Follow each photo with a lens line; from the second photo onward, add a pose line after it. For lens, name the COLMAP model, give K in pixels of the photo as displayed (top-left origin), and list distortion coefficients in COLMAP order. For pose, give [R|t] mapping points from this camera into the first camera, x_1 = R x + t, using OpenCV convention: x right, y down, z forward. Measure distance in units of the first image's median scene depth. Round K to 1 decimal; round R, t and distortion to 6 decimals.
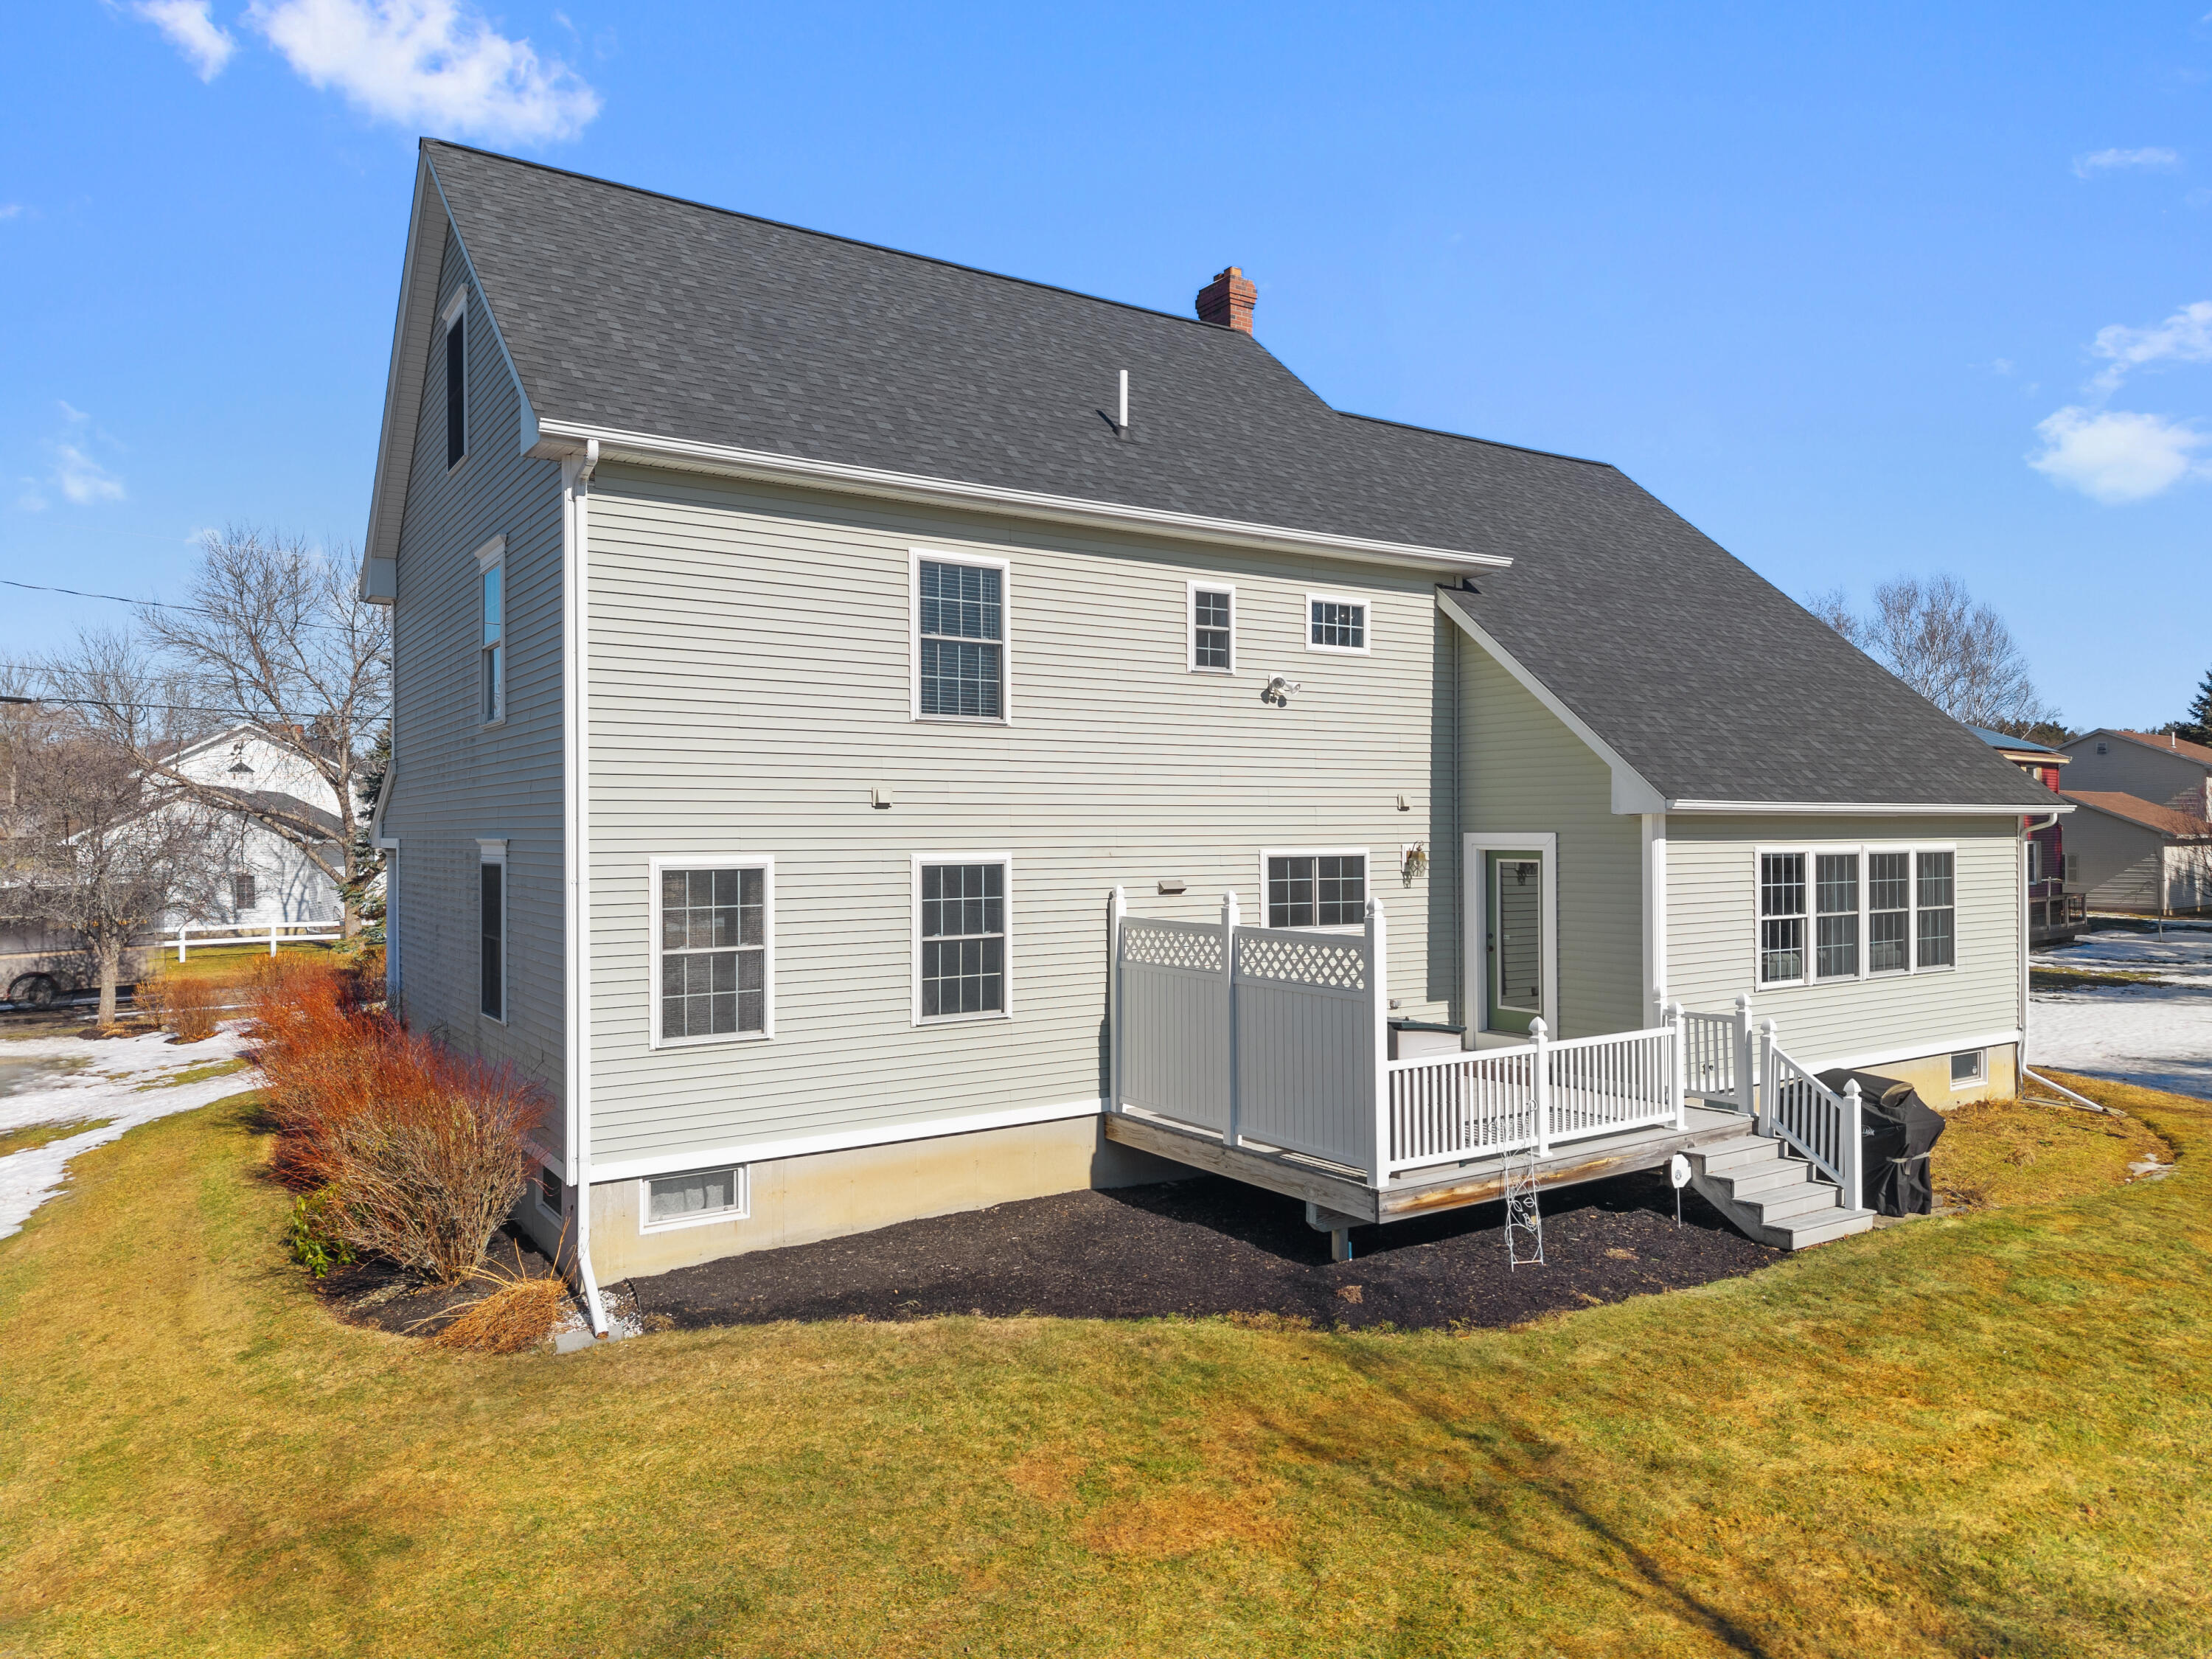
lens RADIAL K [[1483.3, 0, 1105.6], [0, 1483.3, 820.3], [0, 0, 1]] dist [0.043639, -0.020170]
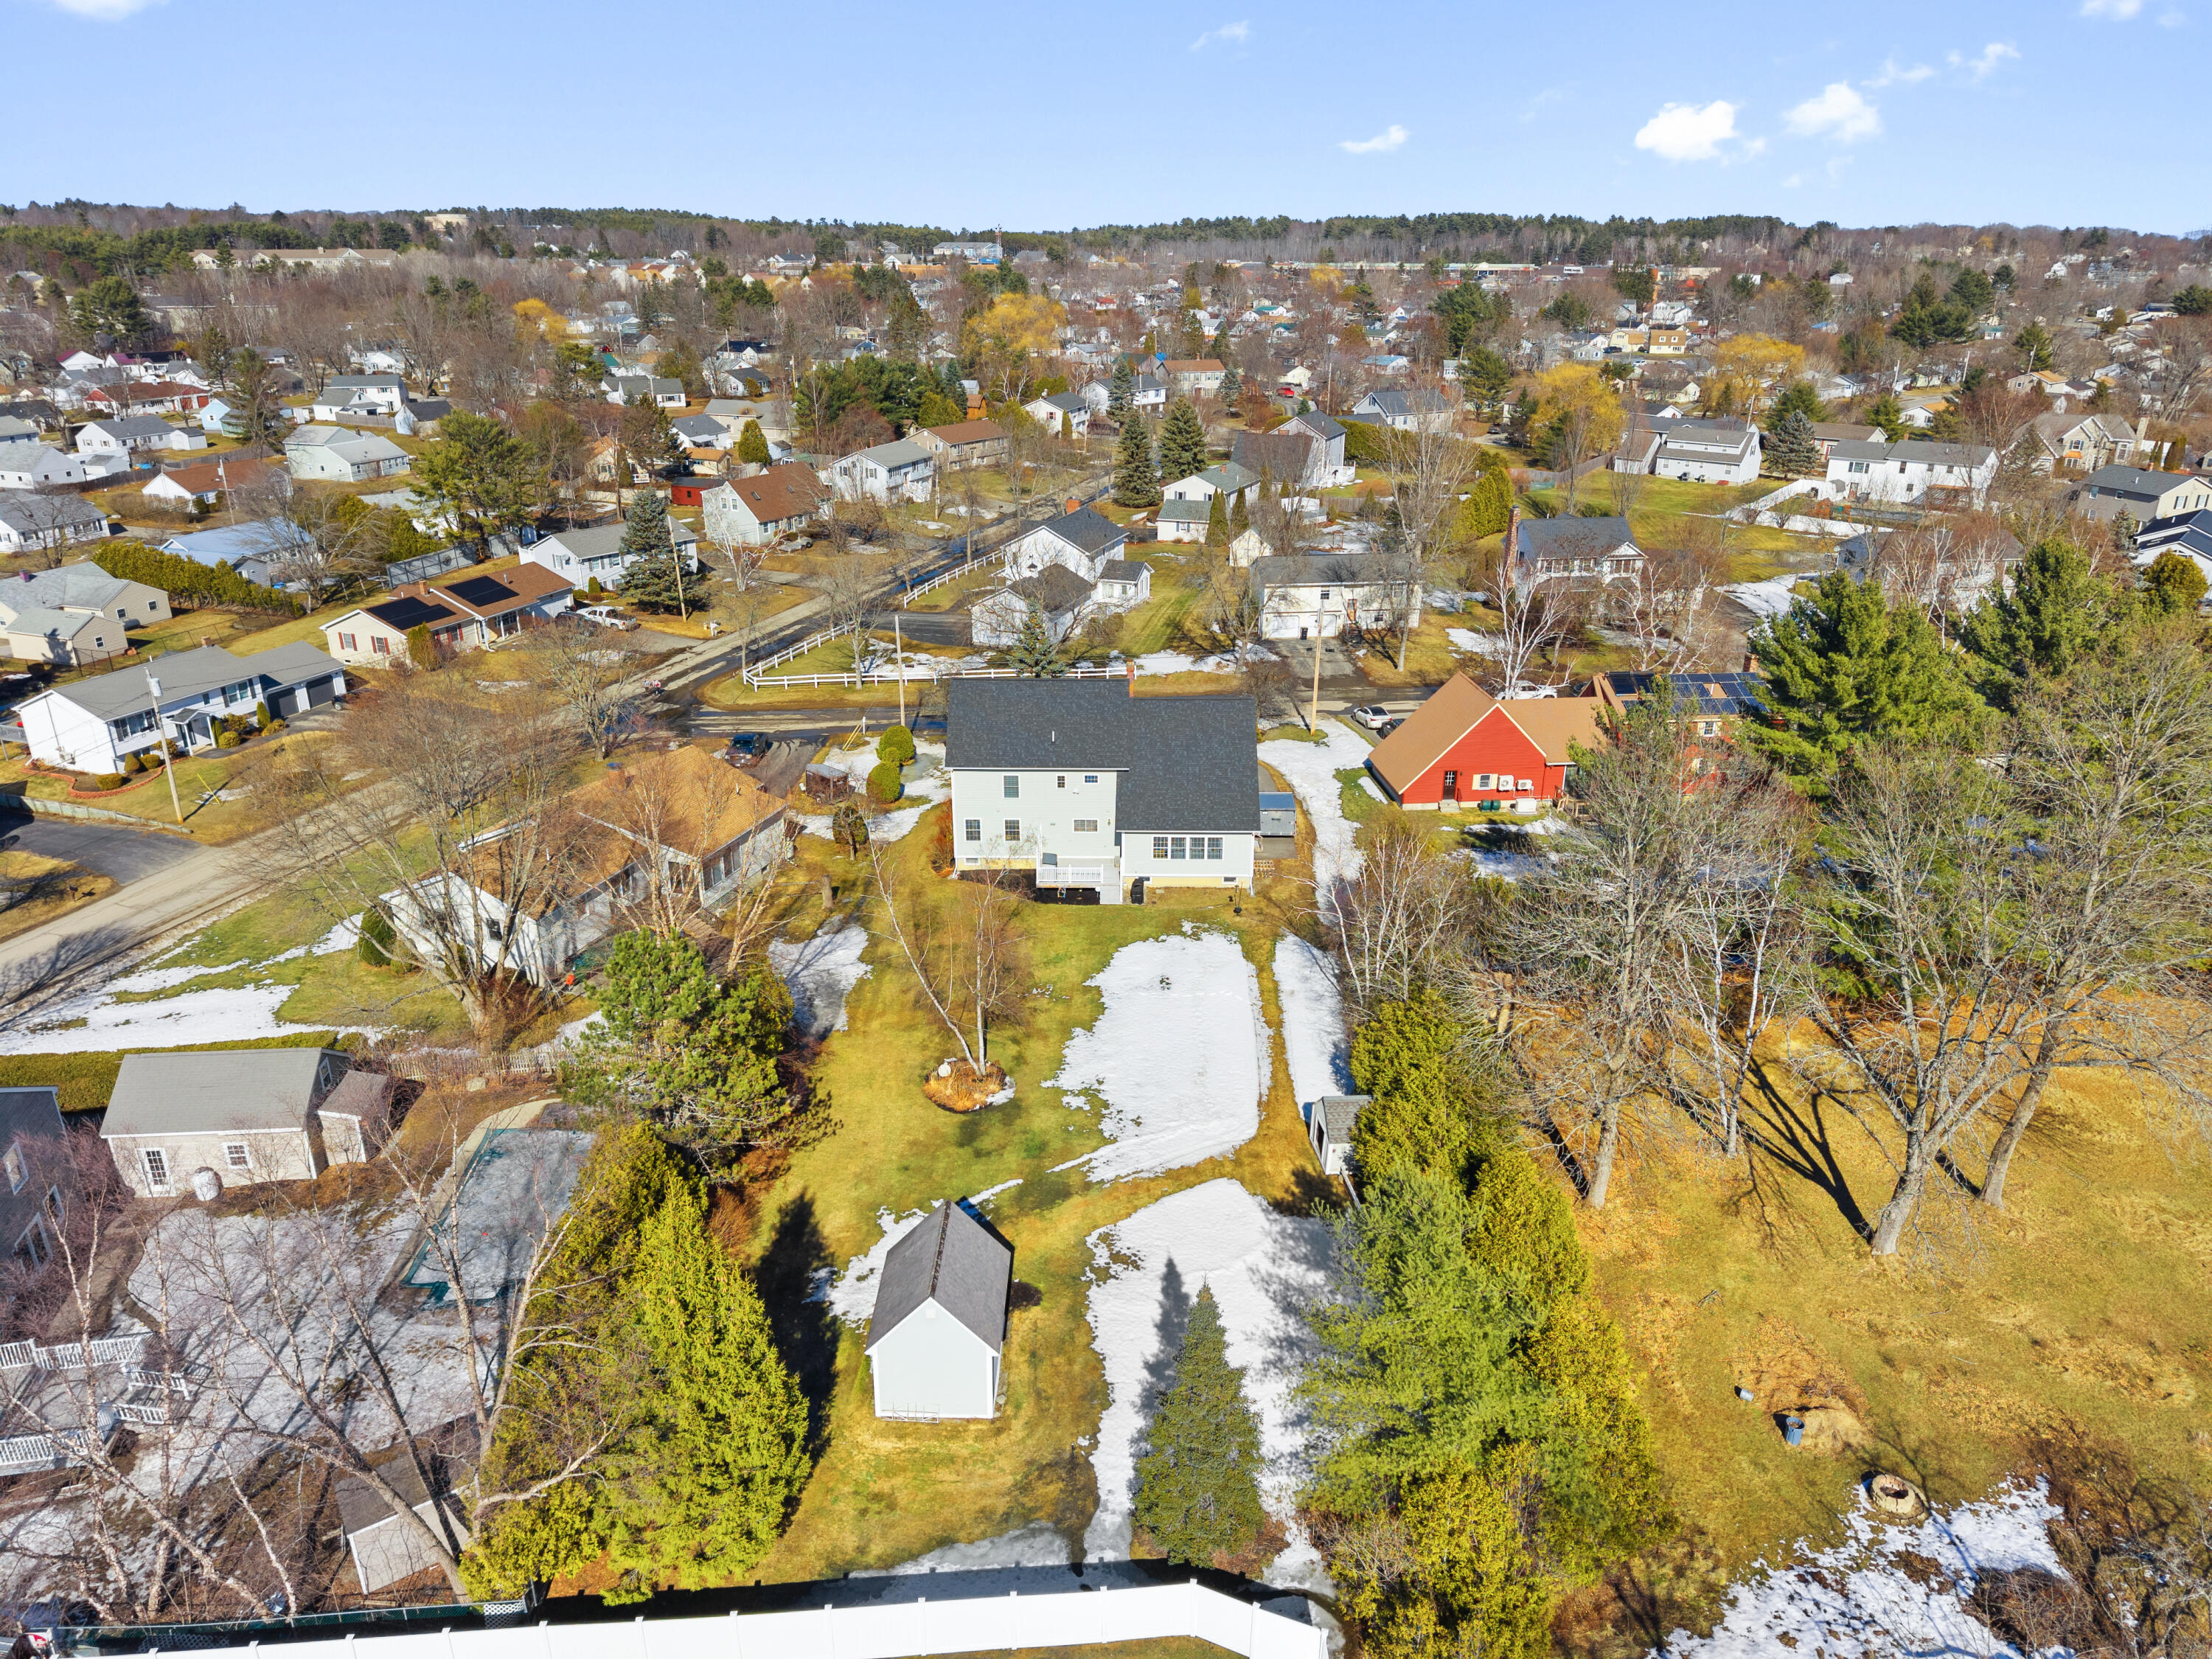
lens RADIAL K [[1483.3, 0, 1102.8], [0, 1483.3, 828.6], [0, 0, 1]] dist [0.043639, -0.020170]
pose [[0.823637, 0.212613, -0.525755, 3.365143], [-0.000849, 0.927526, 0.373758, -2.175042], [0.567117, -0.307395, 0.764125, -3.440917]]
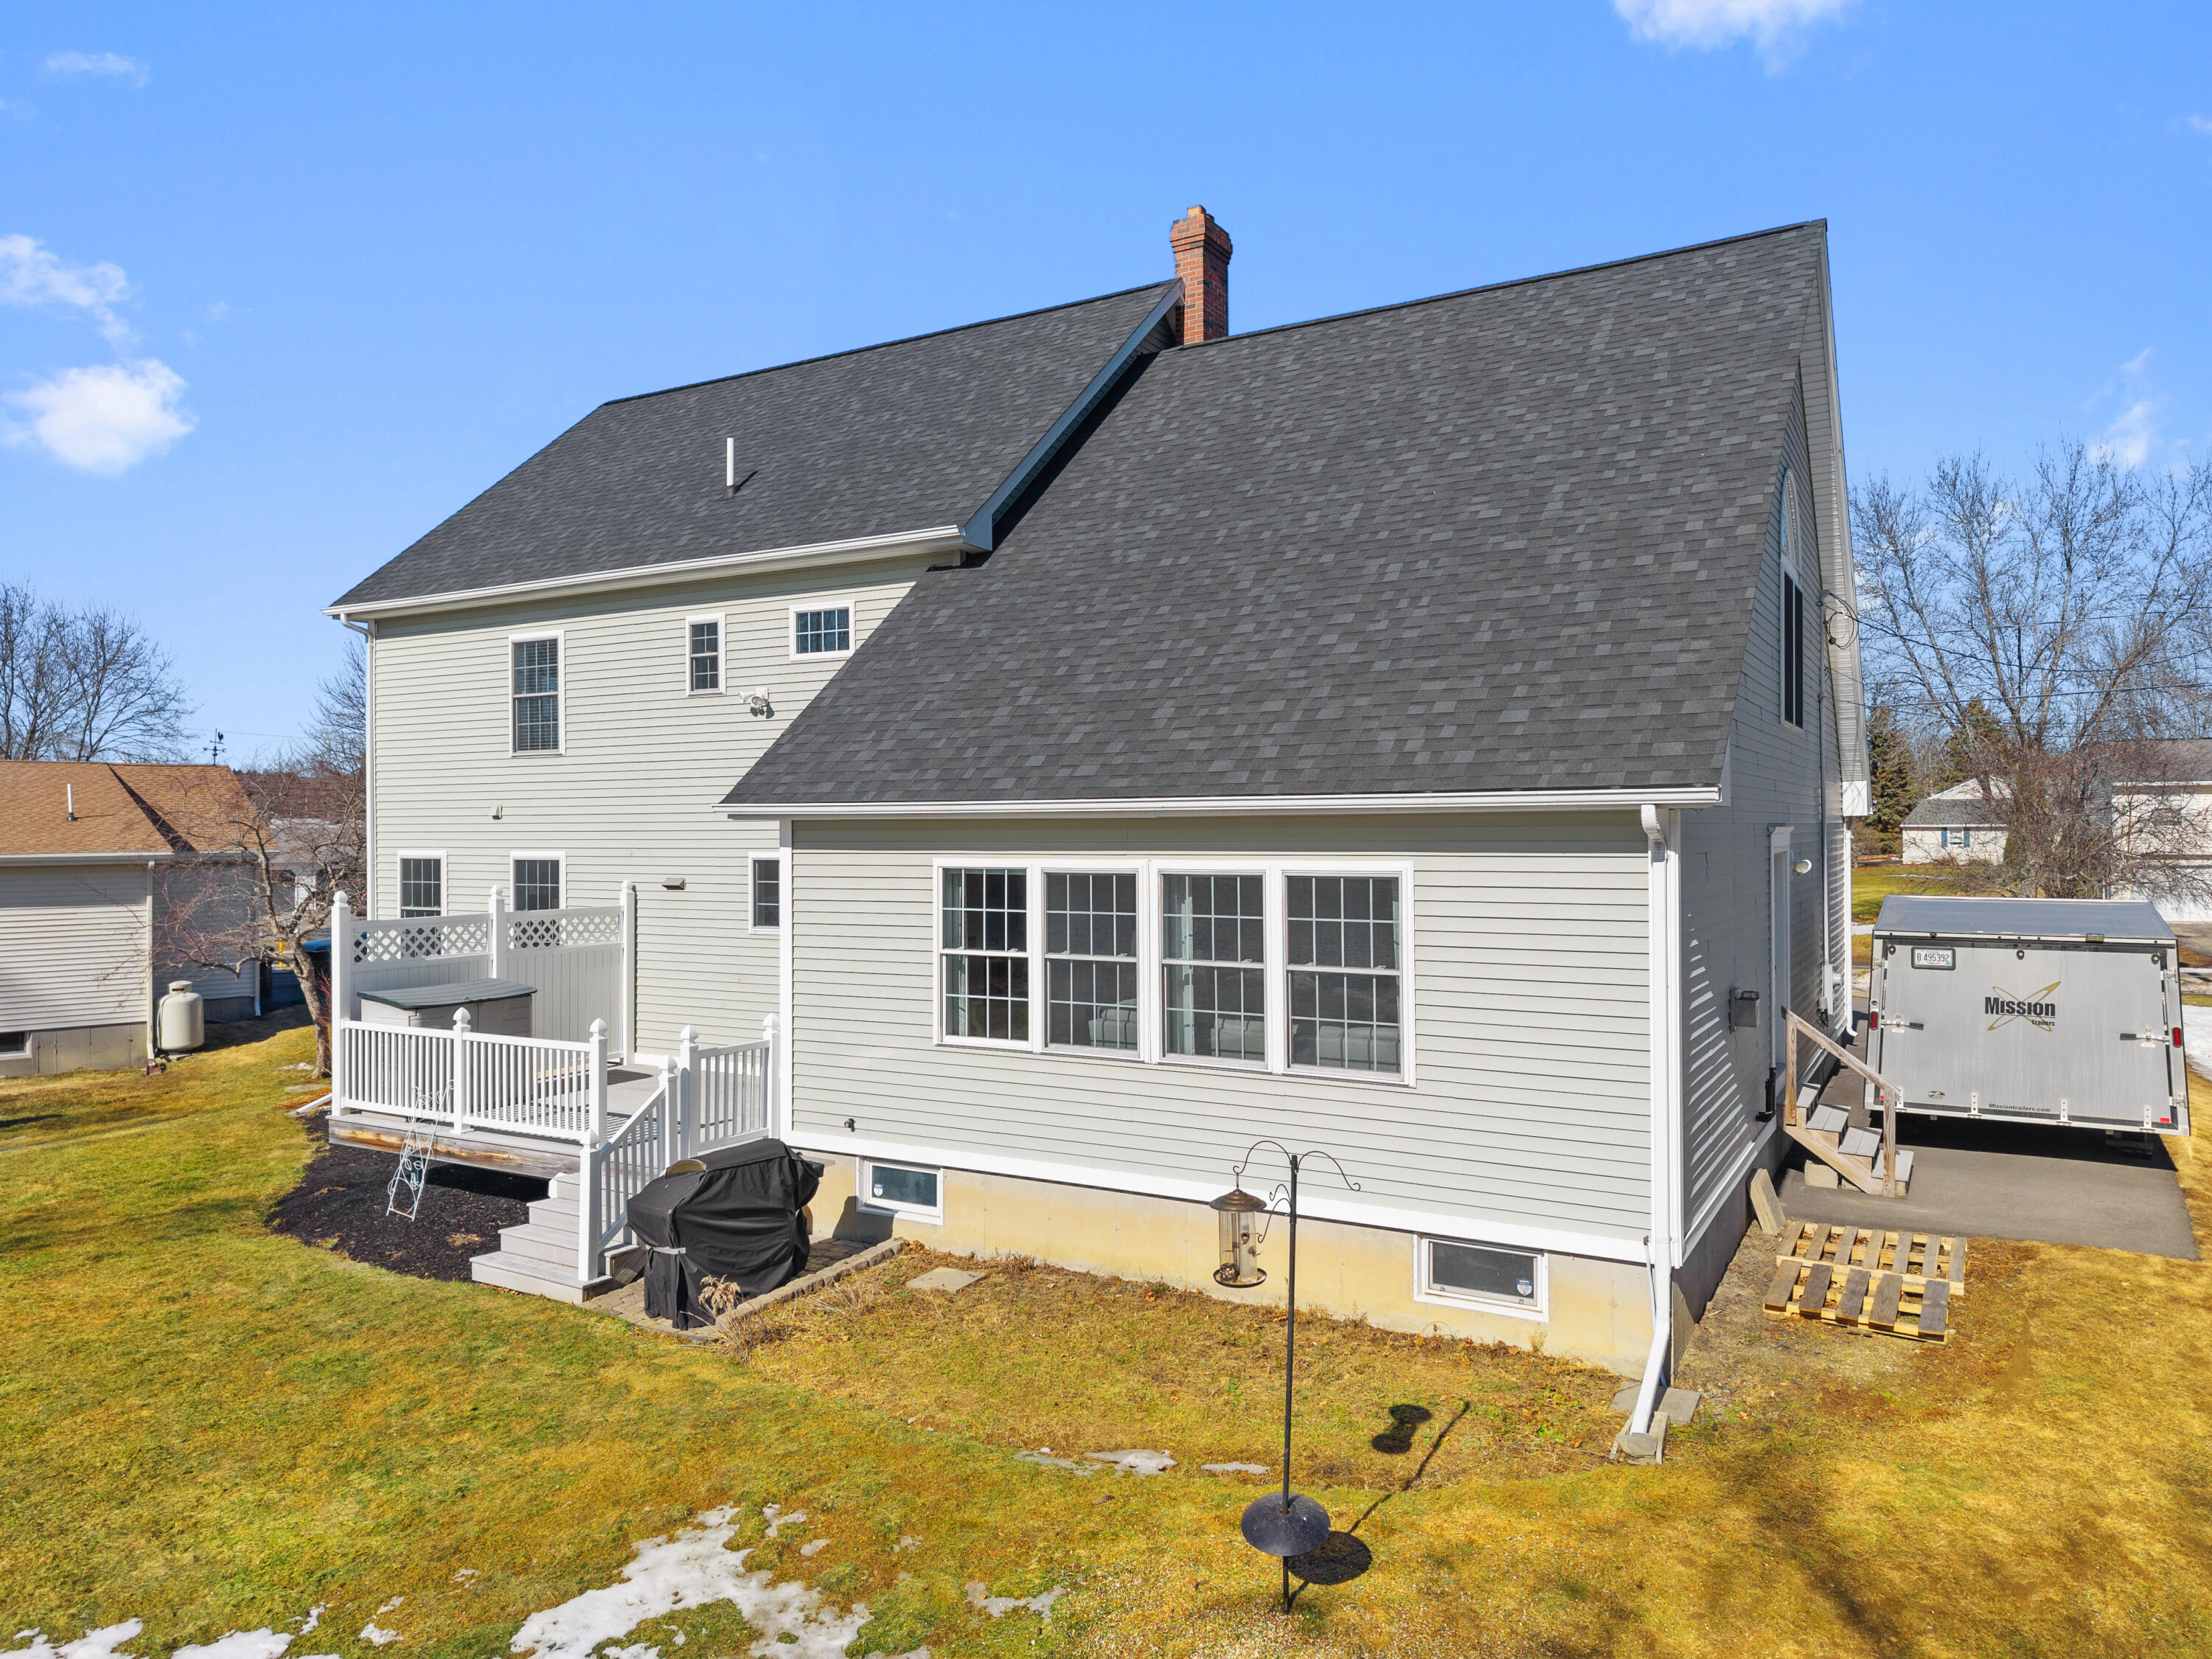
lens RADIAL K [[1483.3, 0, 1097.7], [0, 1483.3, 814.0], [0, 0, 1]] dist [0.043639, -0.020170]
pose [[0.432481, -0.003740, -0.901635, 1.284530], [0.011954, 0.999927, 0.001586, -0.006625], [0.901564, -0.011464, 0.432494, 0.813280]]
